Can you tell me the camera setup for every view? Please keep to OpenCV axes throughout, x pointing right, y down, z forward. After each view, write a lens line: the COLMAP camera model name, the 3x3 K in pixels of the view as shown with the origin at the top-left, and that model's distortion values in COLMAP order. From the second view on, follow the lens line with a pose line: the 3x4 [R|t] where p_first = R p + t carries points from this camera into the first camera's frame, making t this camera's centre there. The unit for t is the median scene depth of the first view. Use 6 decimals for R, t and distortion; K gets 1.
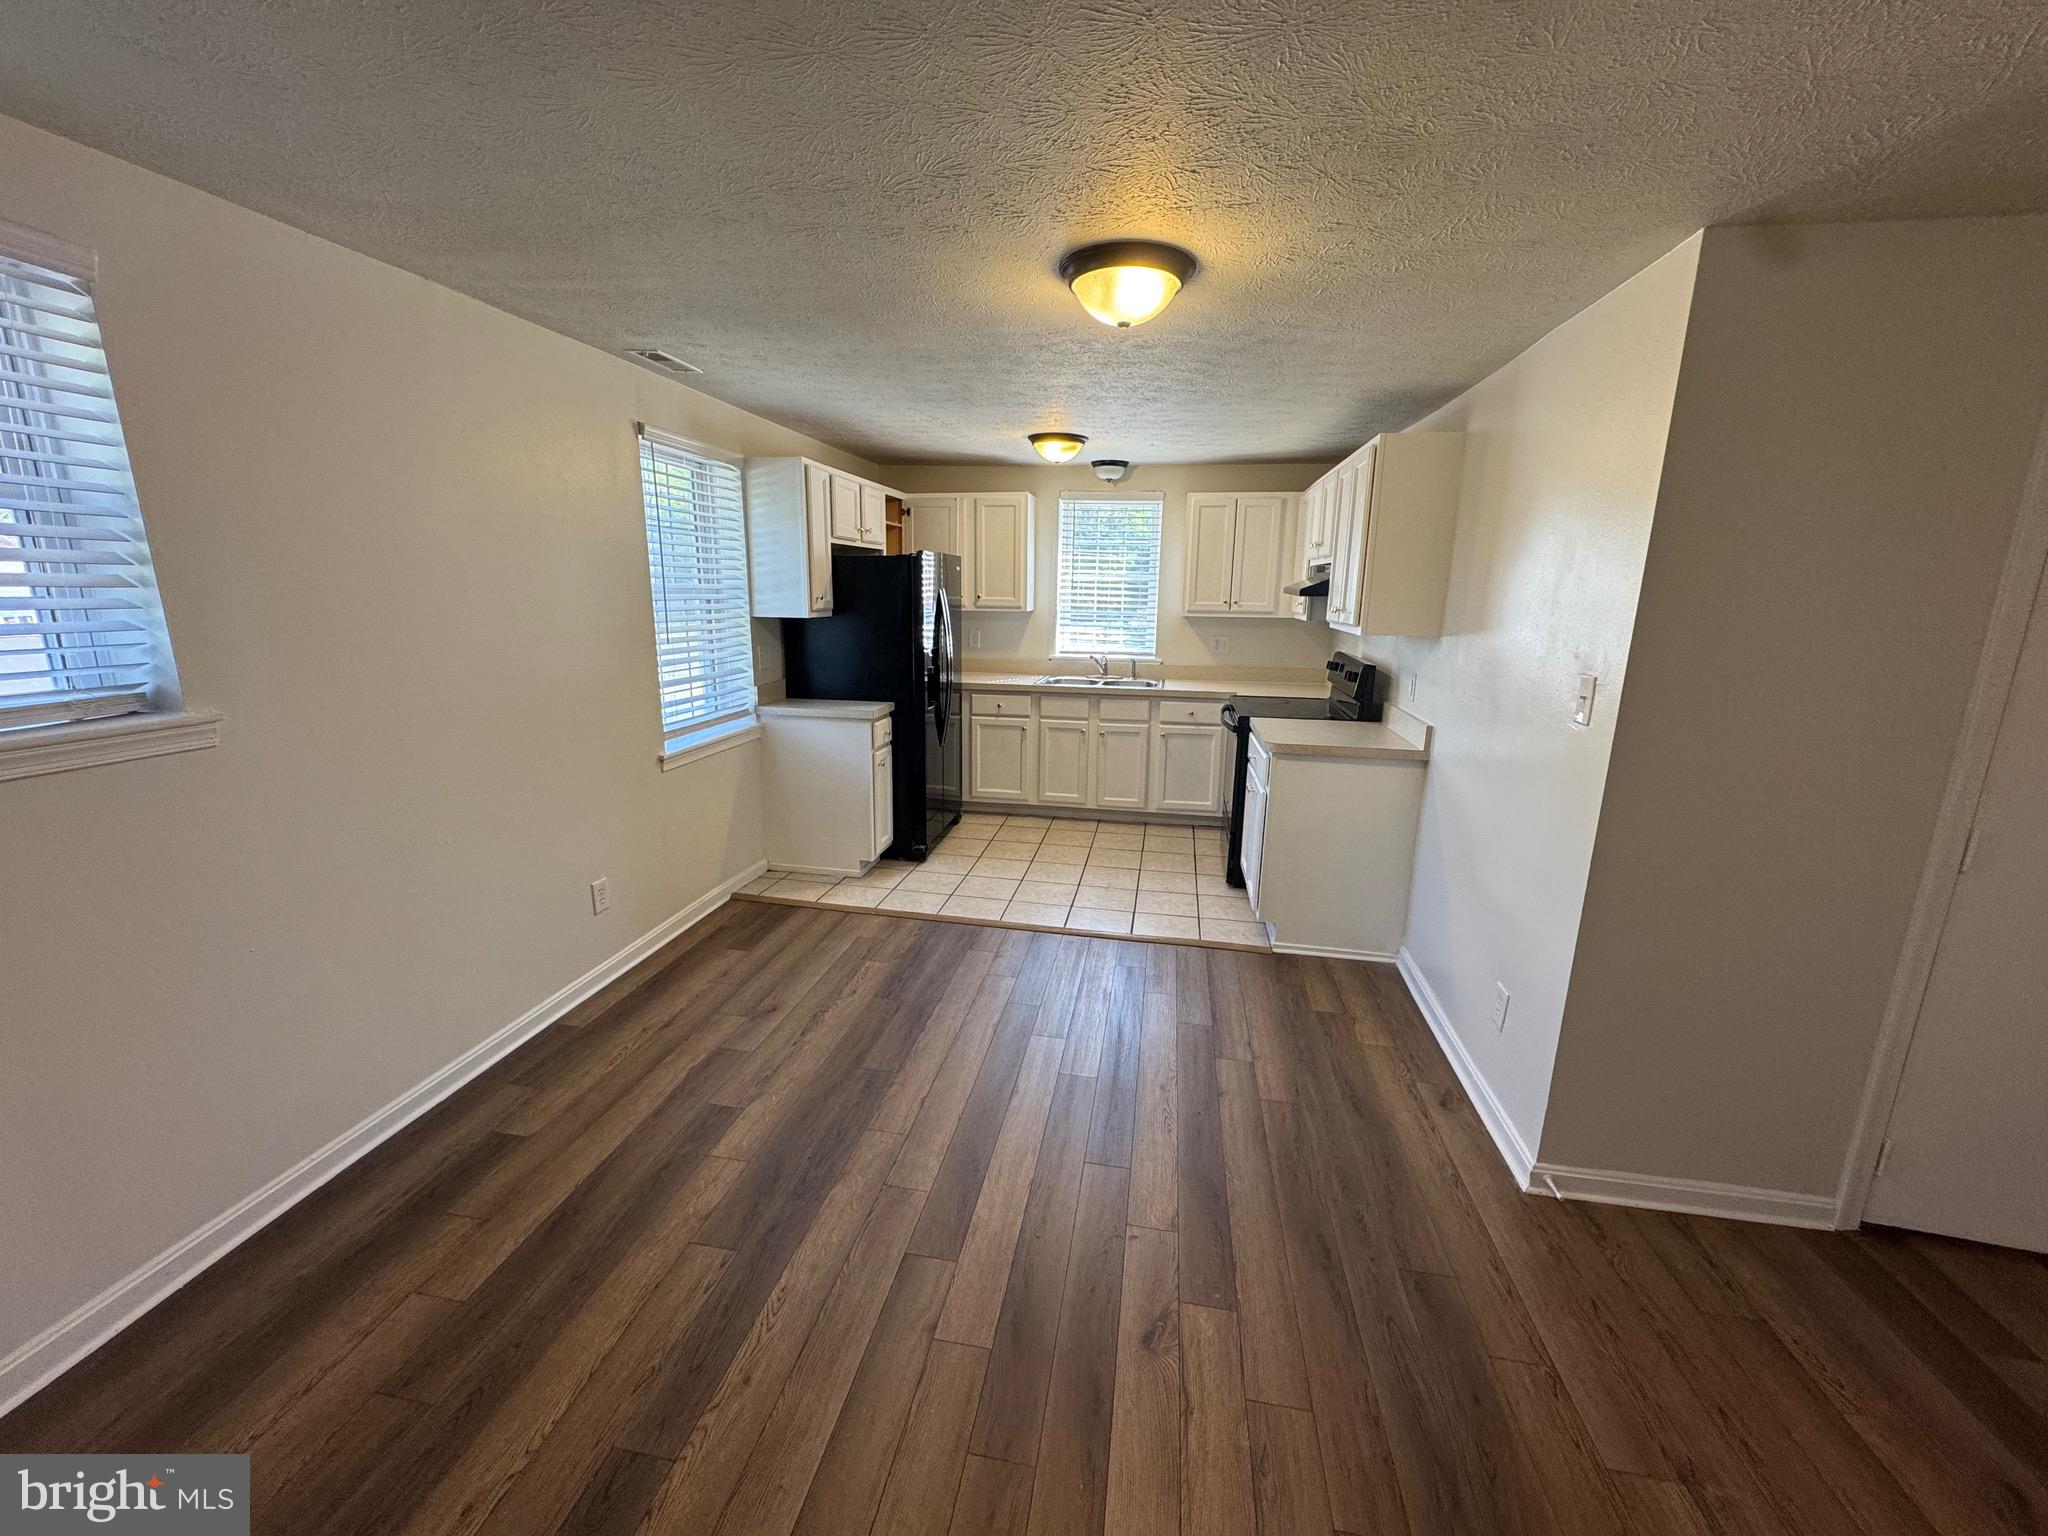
lens RADIAL K [[813.7, 0, 1020.4], [0, 813.7, 765.1], [0, 0, 1]] dist [-0.000794, 0.000467]
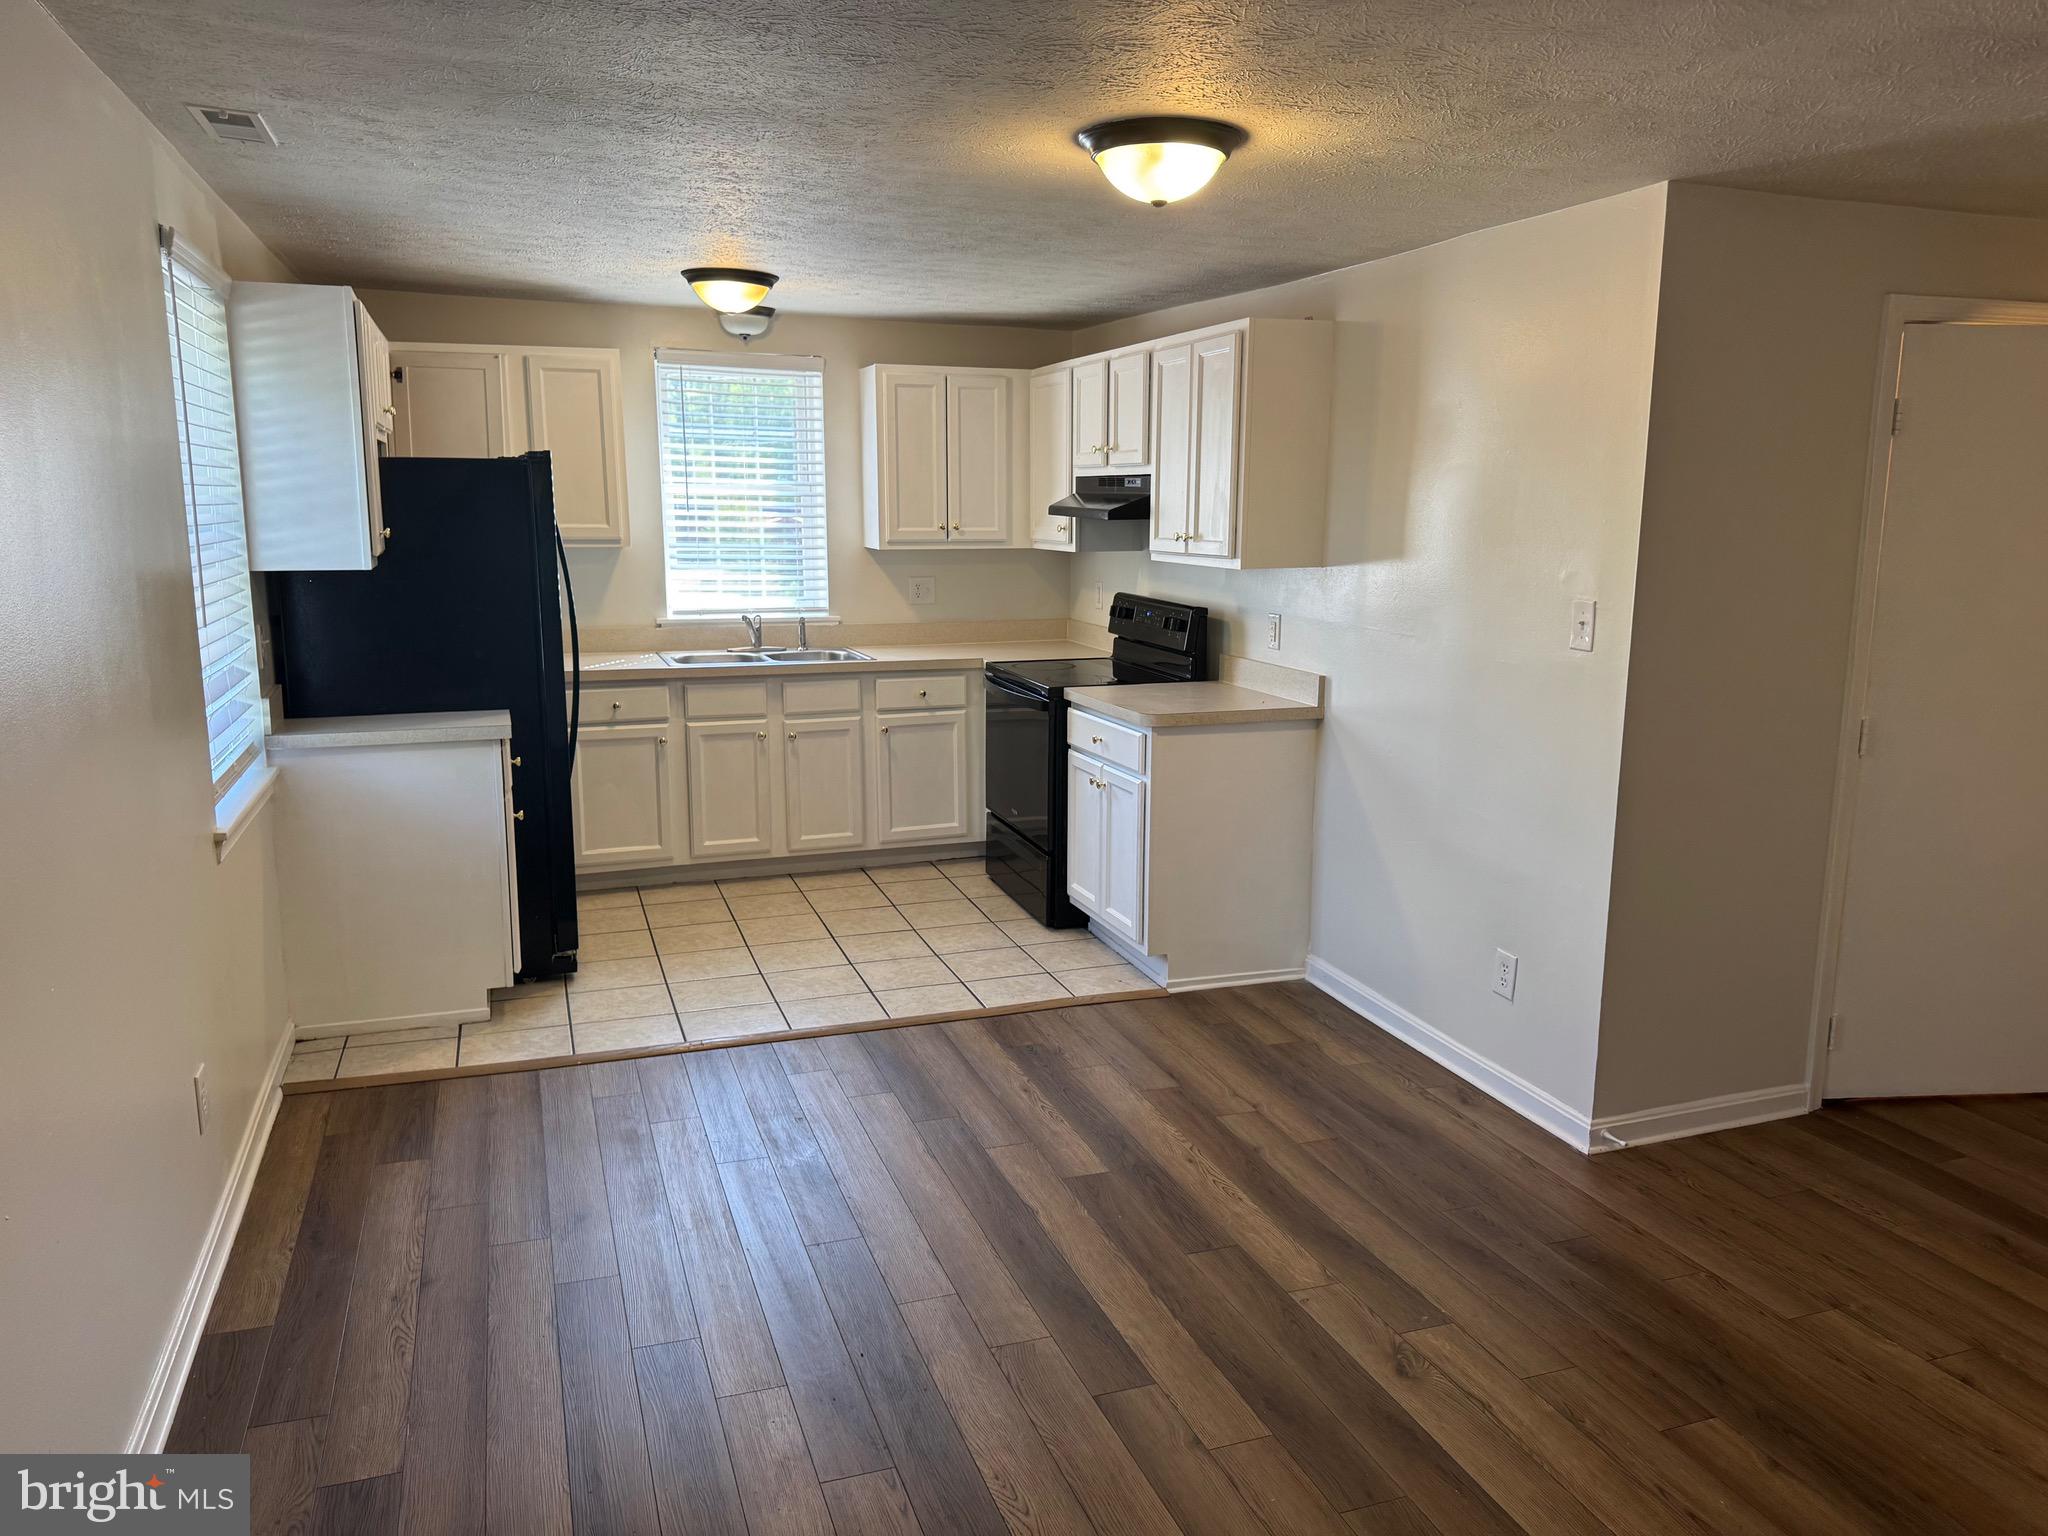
lens RADIAL K [[1449.1, 0, 1024.8], [0, 1449.1, 753.8], [0, 0, 1]] dist [0.041070, -0.049849]
pose [[0.864945, -0.096842, 0.492435, -0.390696], [0.114130, 0.993453, -0.005092, 0.001728], [-0.488717, 0.060606, 0.870335, -0.092333]]
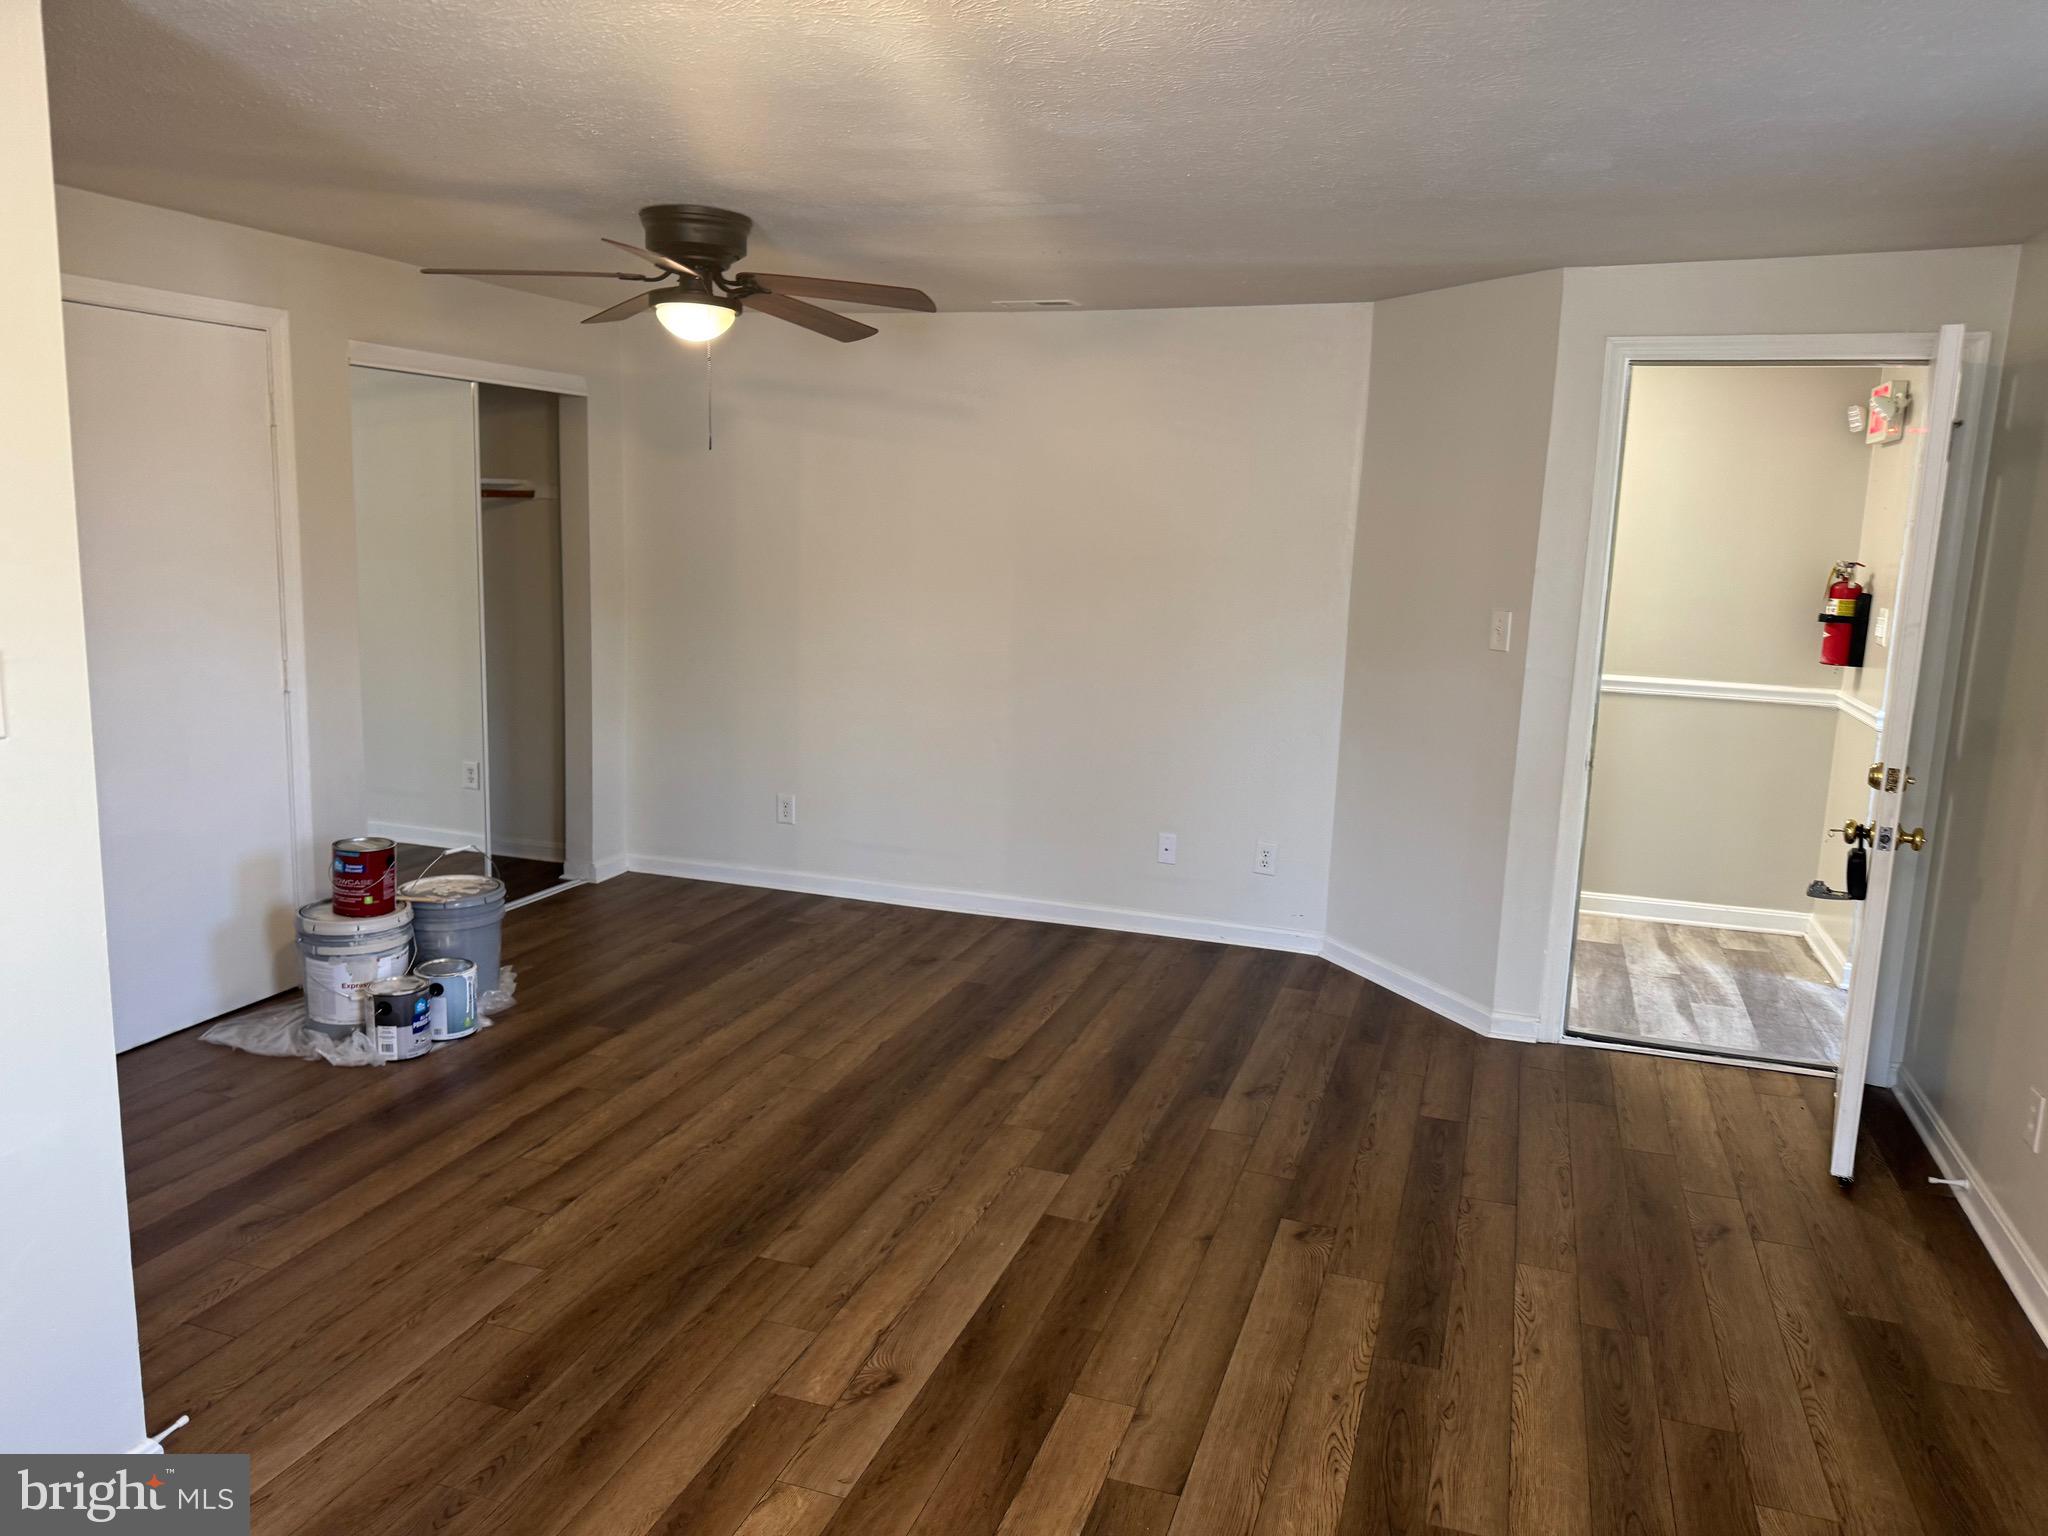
lens RADIAL K [[1449.1, 0, 1044.9], [0, 1449.1, 767.1], [0, 0, 1]] dist [0.041070, -0.049849]
pose [[-0.989178, -0.072705, 0.127441, -0.067895], [-0.018774, 0.924170, 0.381520, -0.215371], [-0.145515, 0.374999, -0.915533, 0.928352]]
